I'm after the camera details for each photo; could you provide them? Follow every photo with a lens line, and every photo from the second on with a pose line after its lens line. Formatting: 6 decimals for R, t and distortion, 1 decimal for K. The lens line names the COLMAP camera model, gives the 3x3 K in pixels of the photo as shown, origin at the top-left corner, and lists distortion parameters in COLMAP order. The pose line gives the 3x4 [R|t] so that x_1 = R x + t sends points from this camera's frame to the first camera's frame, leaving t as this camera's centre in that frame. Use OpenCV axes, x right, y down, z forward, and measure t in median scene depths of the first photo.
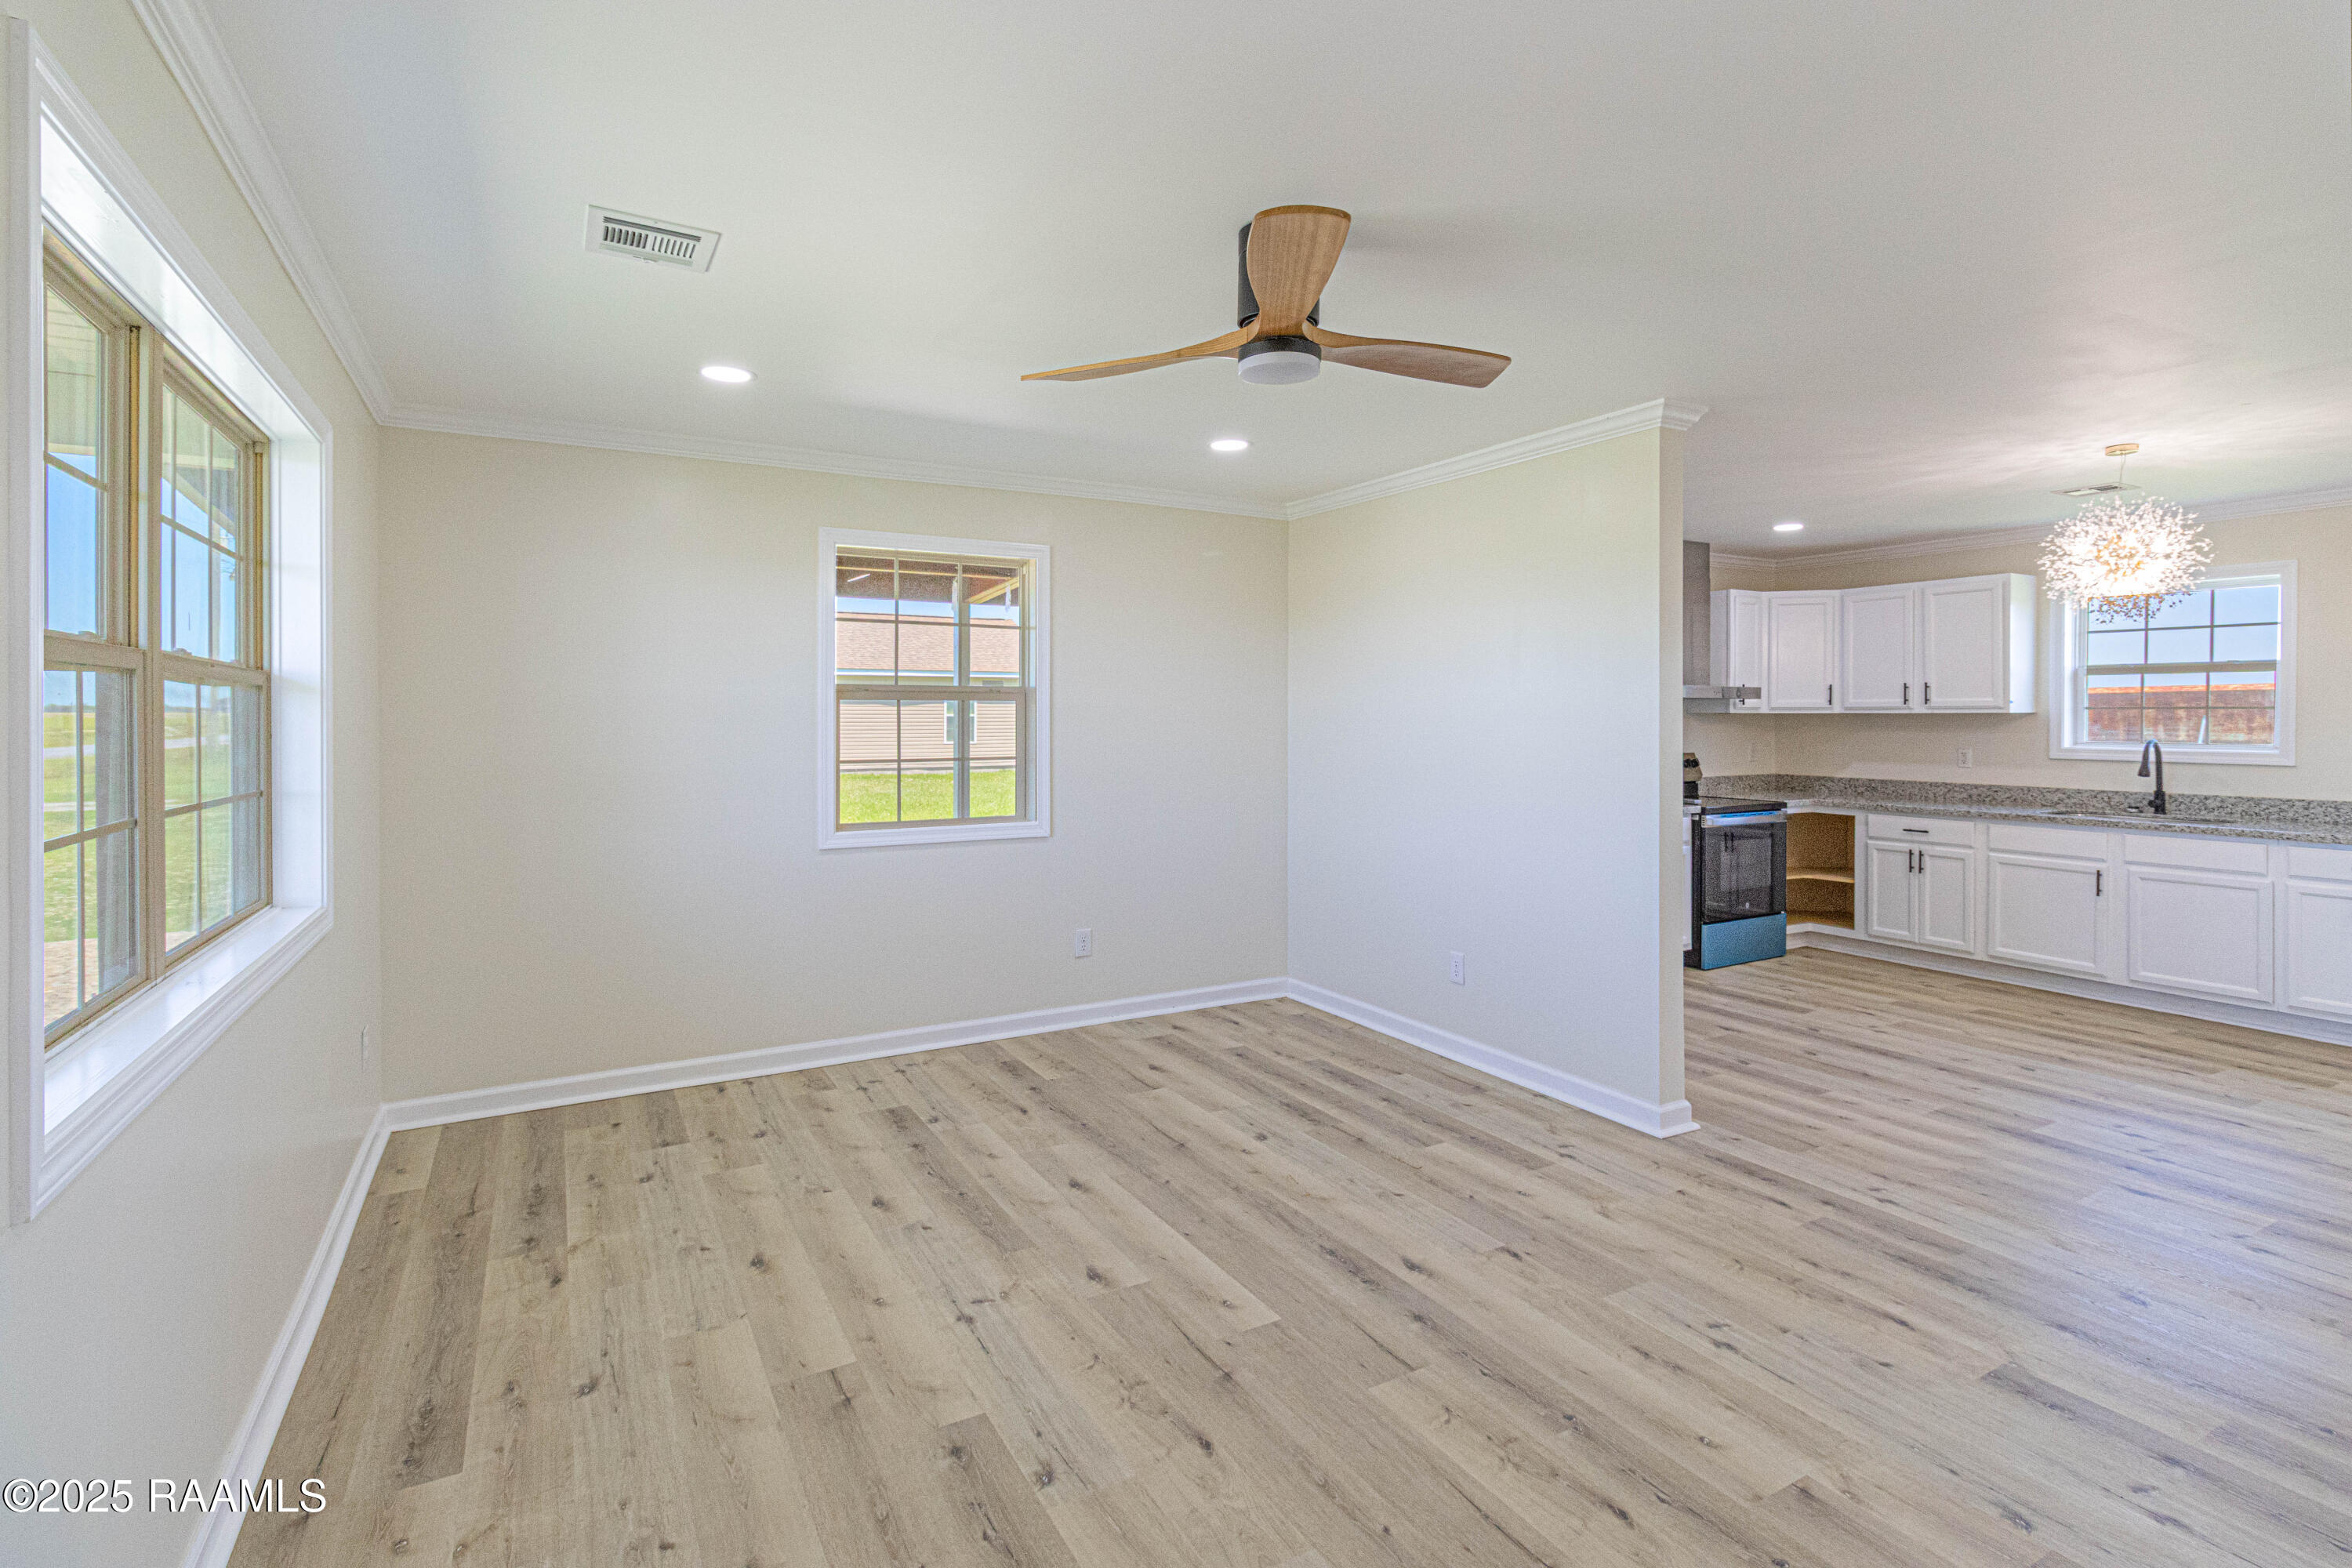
lens RADIAL K [[1149.0, 0, 1176.8], [0, 1149.0, 708.0], [0, 0, 1]] dist [0.002734, 0.000127]
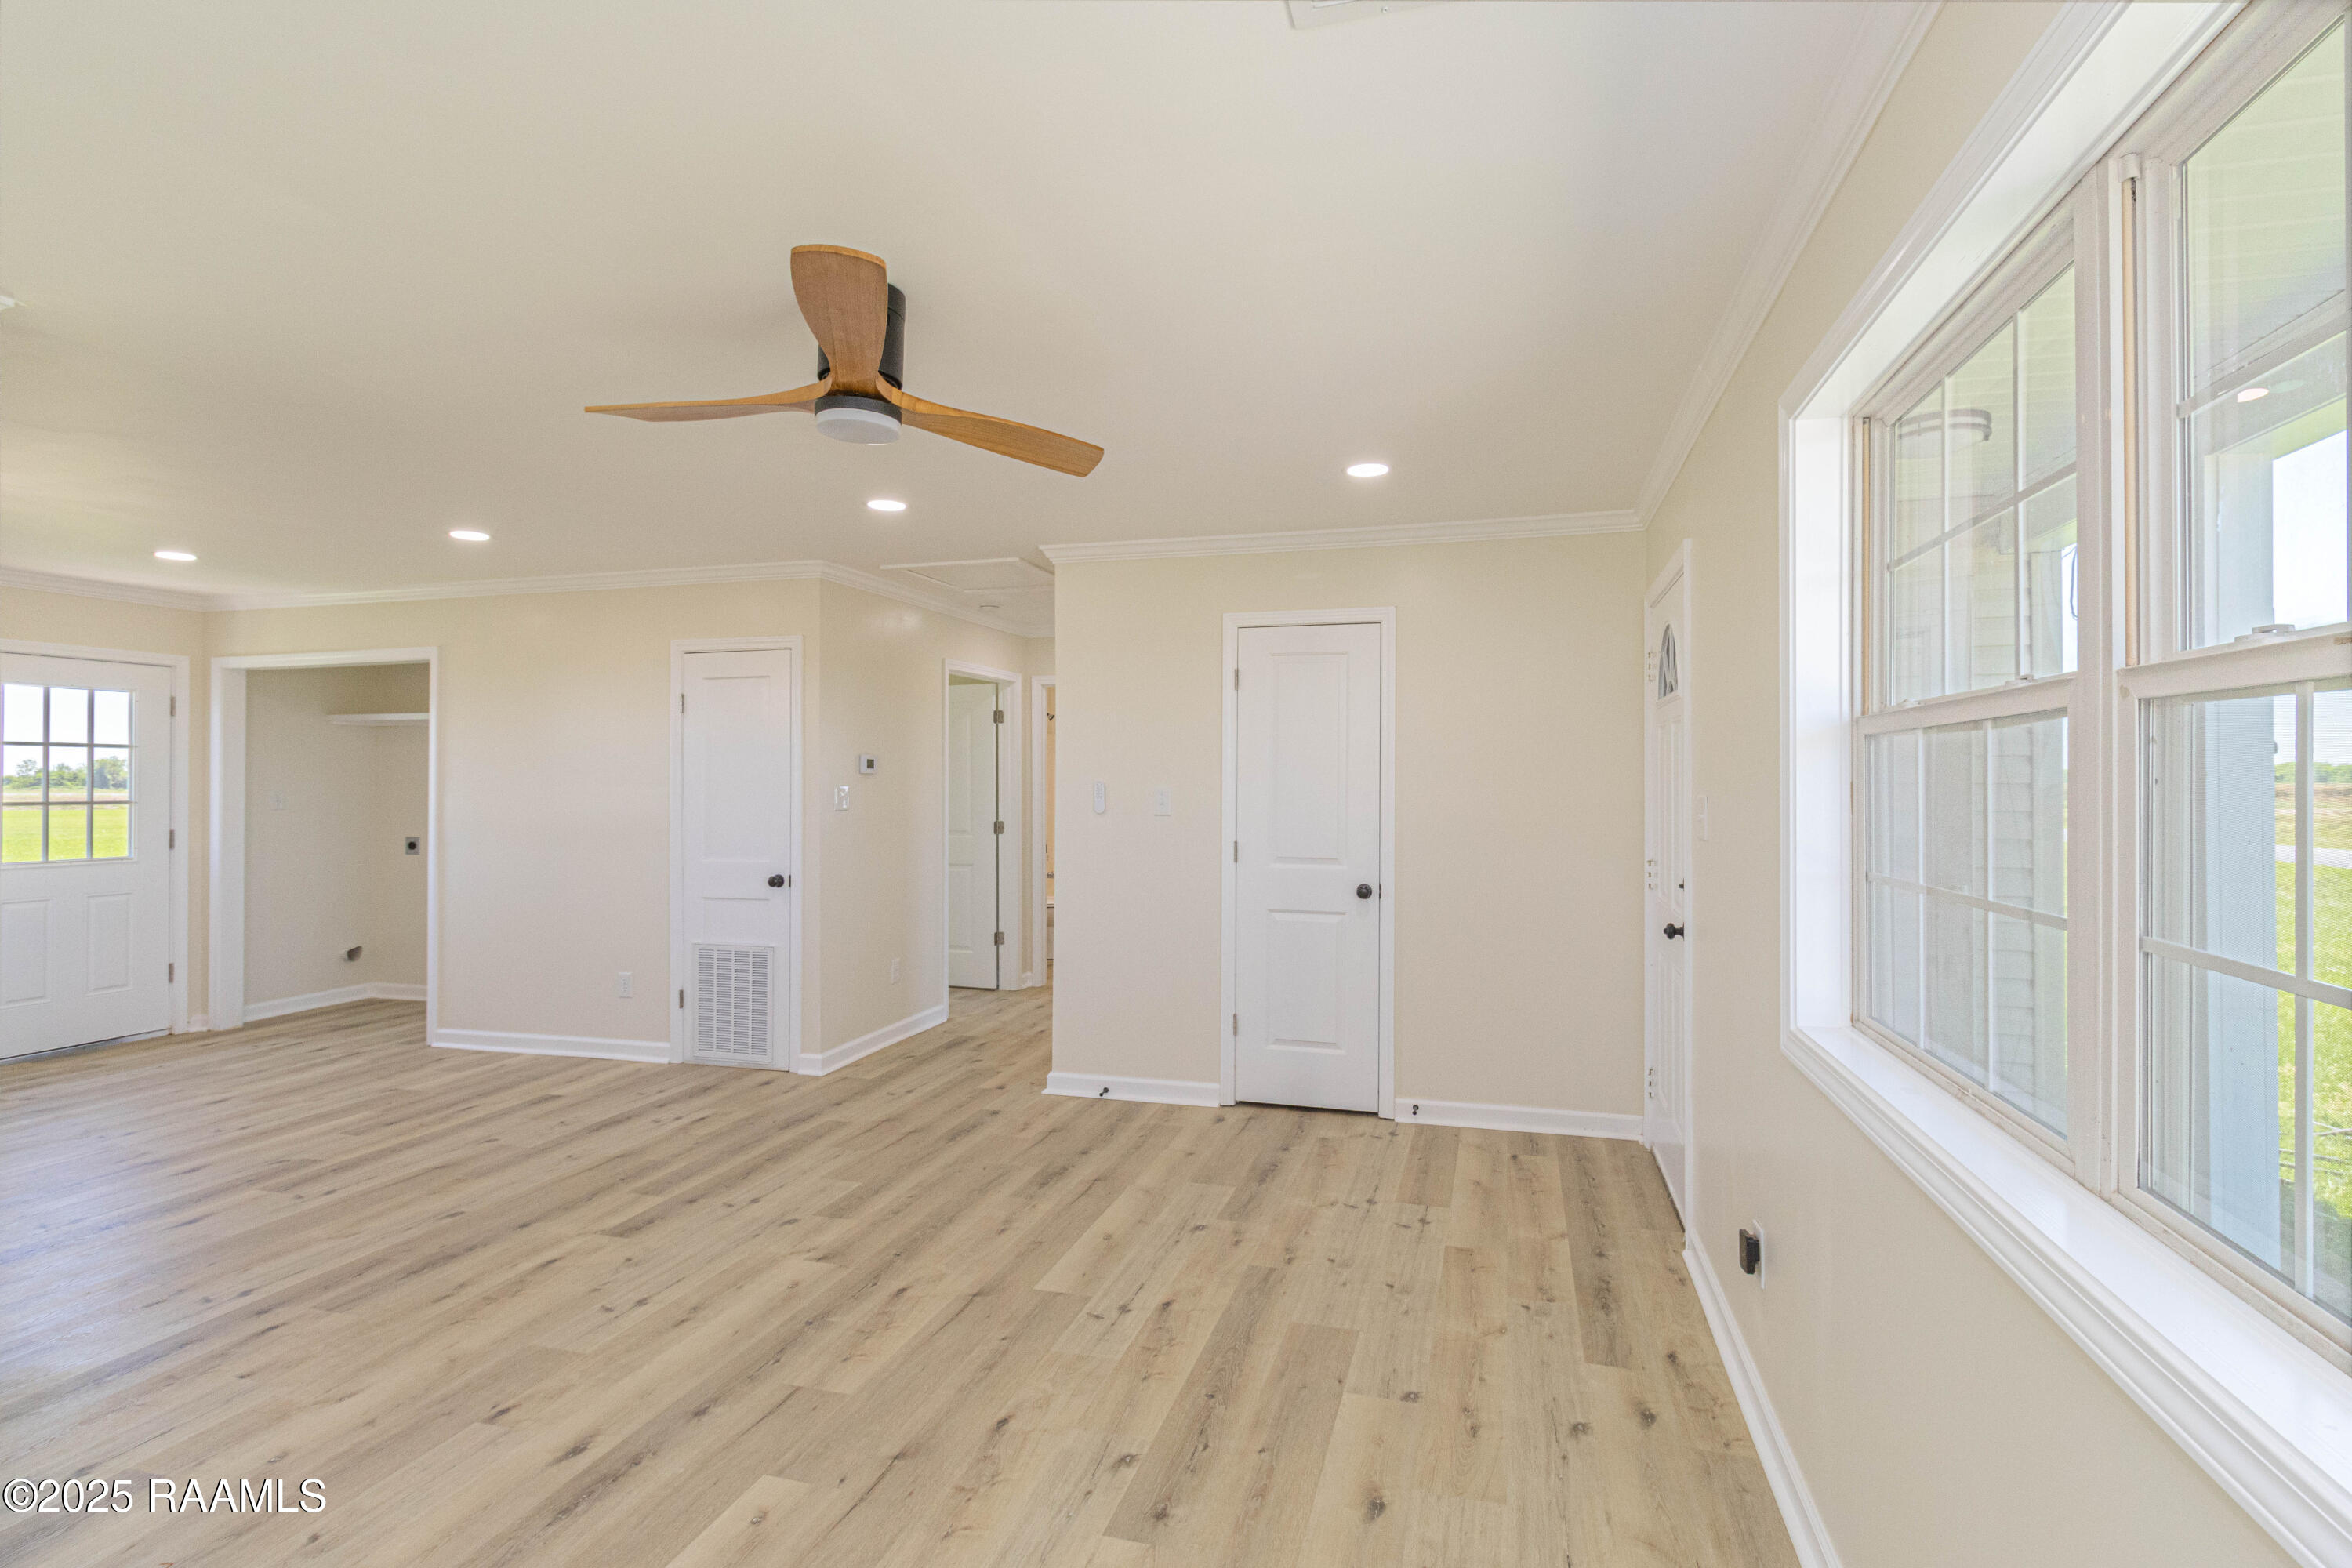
lens RADIAL K [[1149.0, 0, 1190.1], [0, 1149.0, 773.3], [0, 0, 1]] dist [0.002734, 0.000127]
pose [[-0.714747, 0.003894, 0.699372, -0.359252], [-0.003083, 0.999957, -0.008718, 0.002403], [-0.699376, -0.008387, -0.714704, 0.668918]]
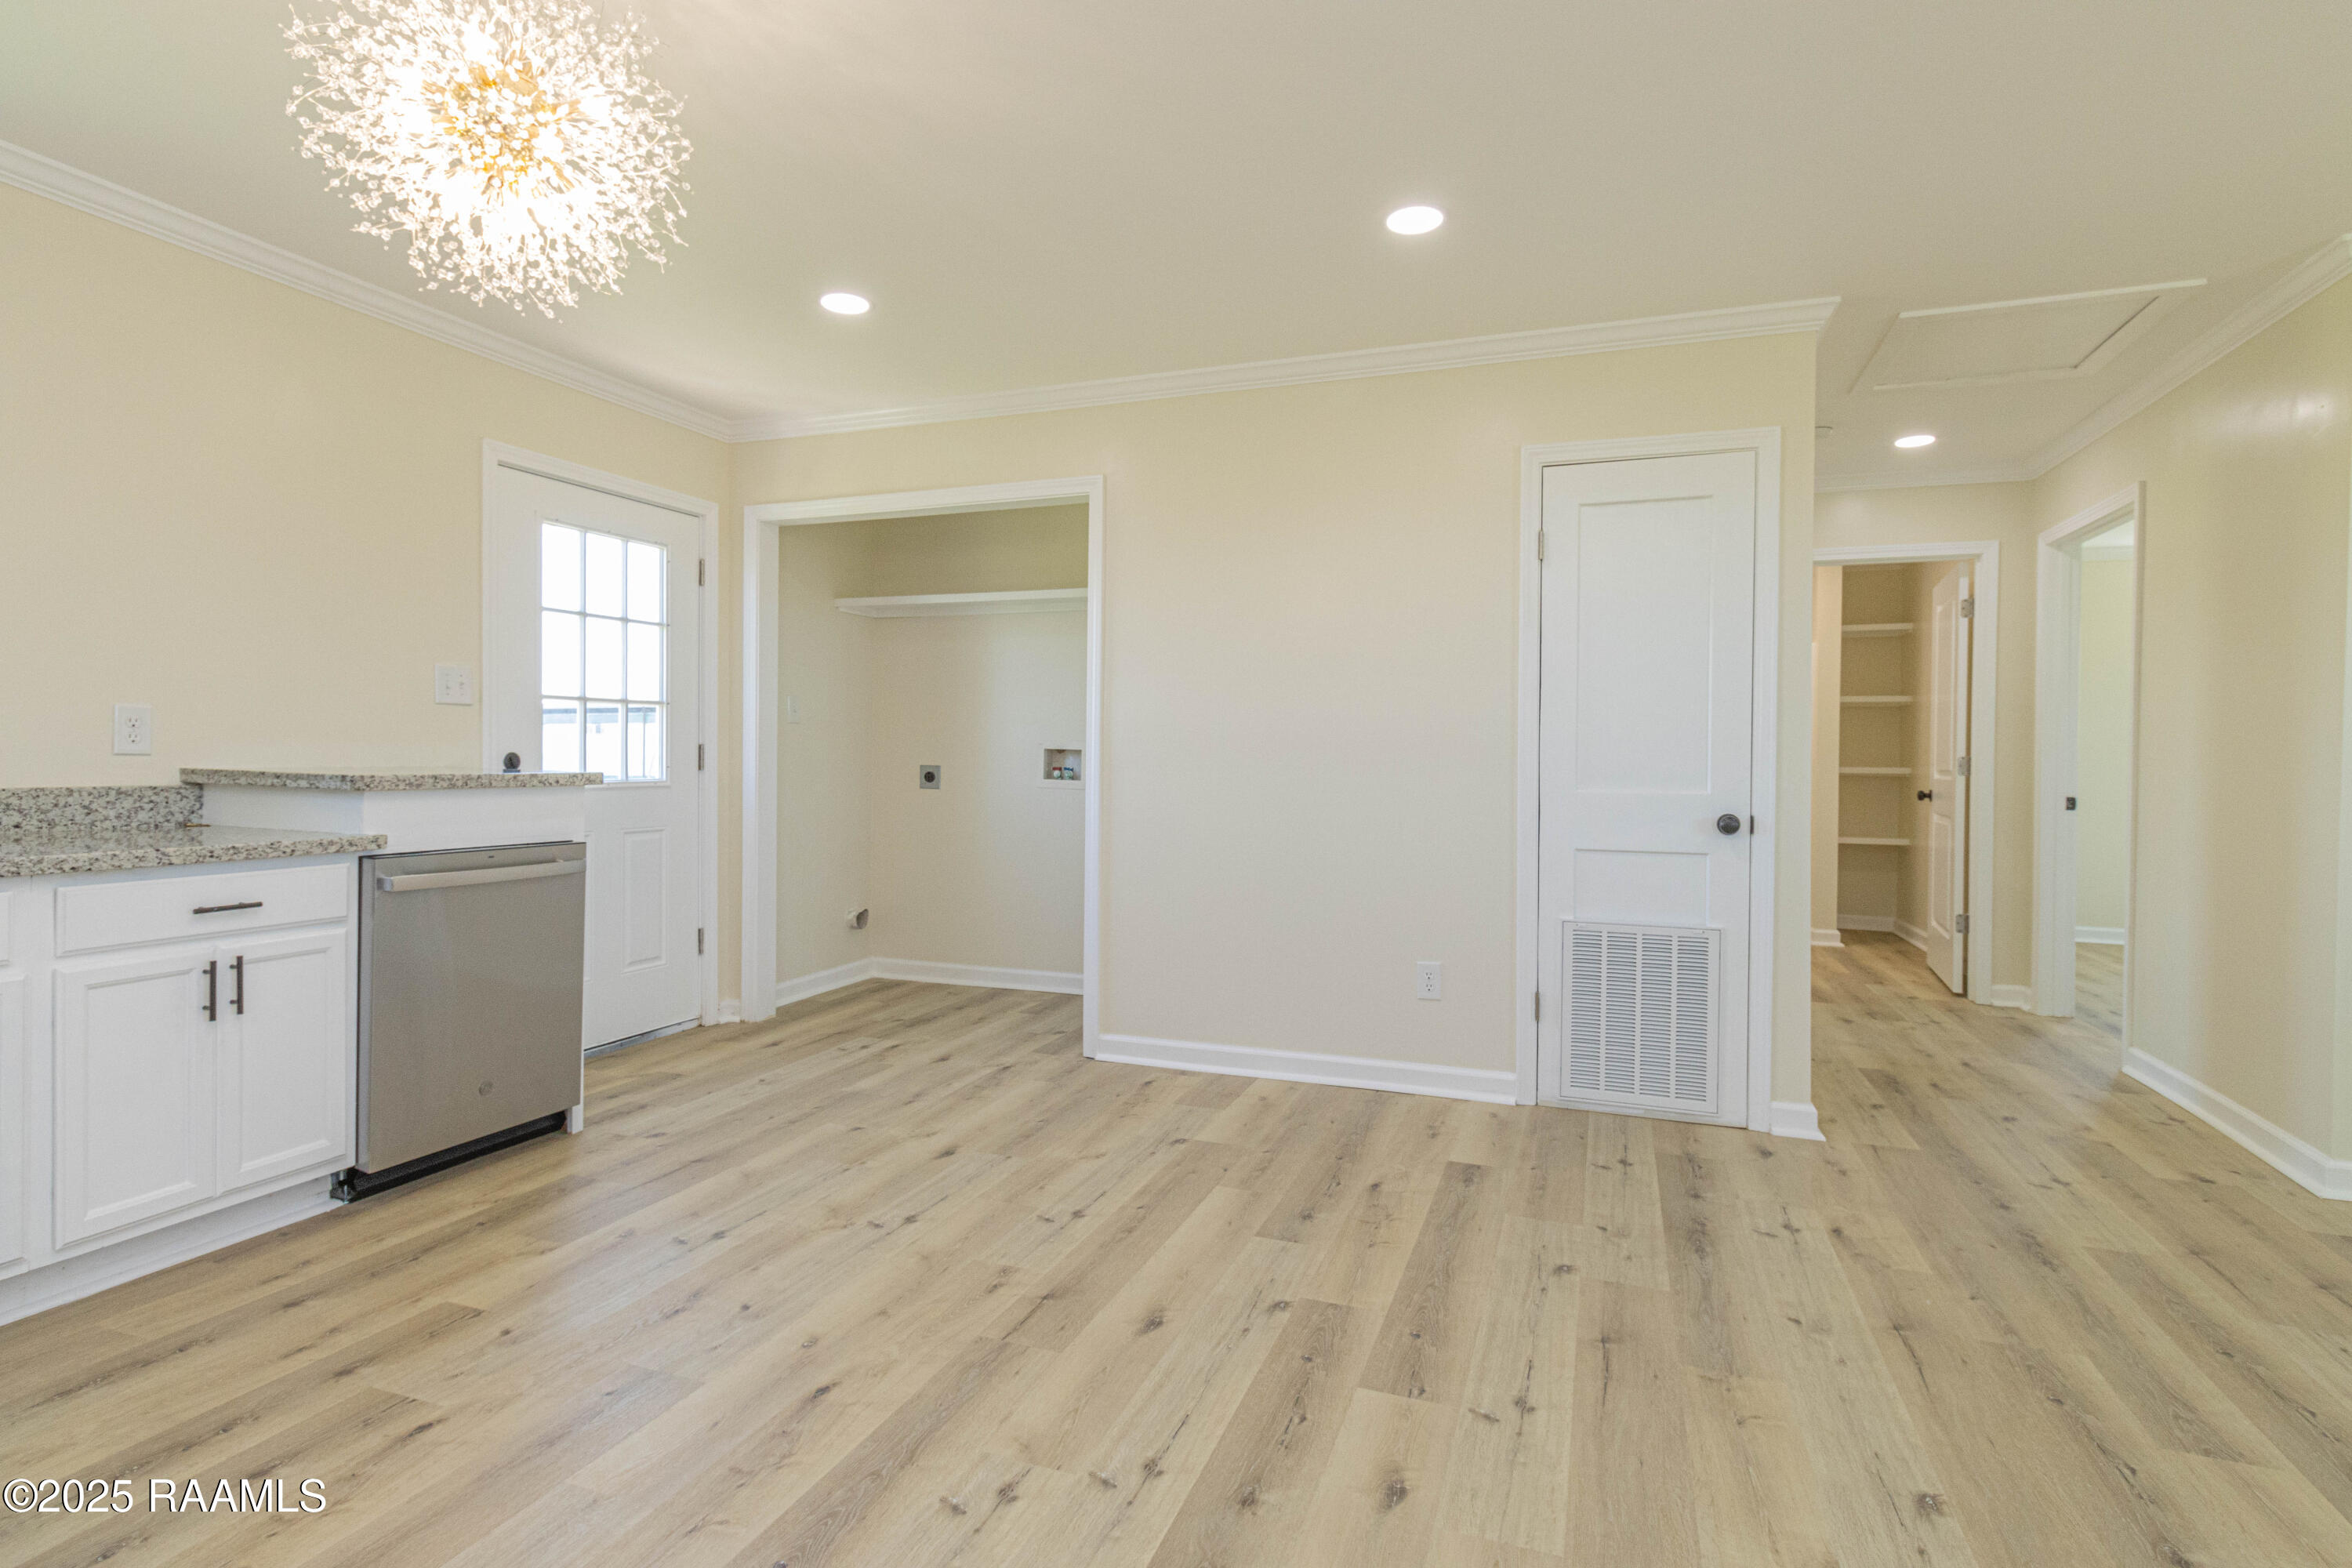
lens RADIAL K [[1149.0, 0, 1155.0], [0, 1149.0, 788.1], [0, 0, 1]] dist [0.002734, 0.000127]
pose [[-0.648661, -0.029361, 0.760511, 0.313116], [-0.015216, 0.999556, 0.025612, 0.056024], [-0.760925, 0.005042, -0.648820, 0.844360]]
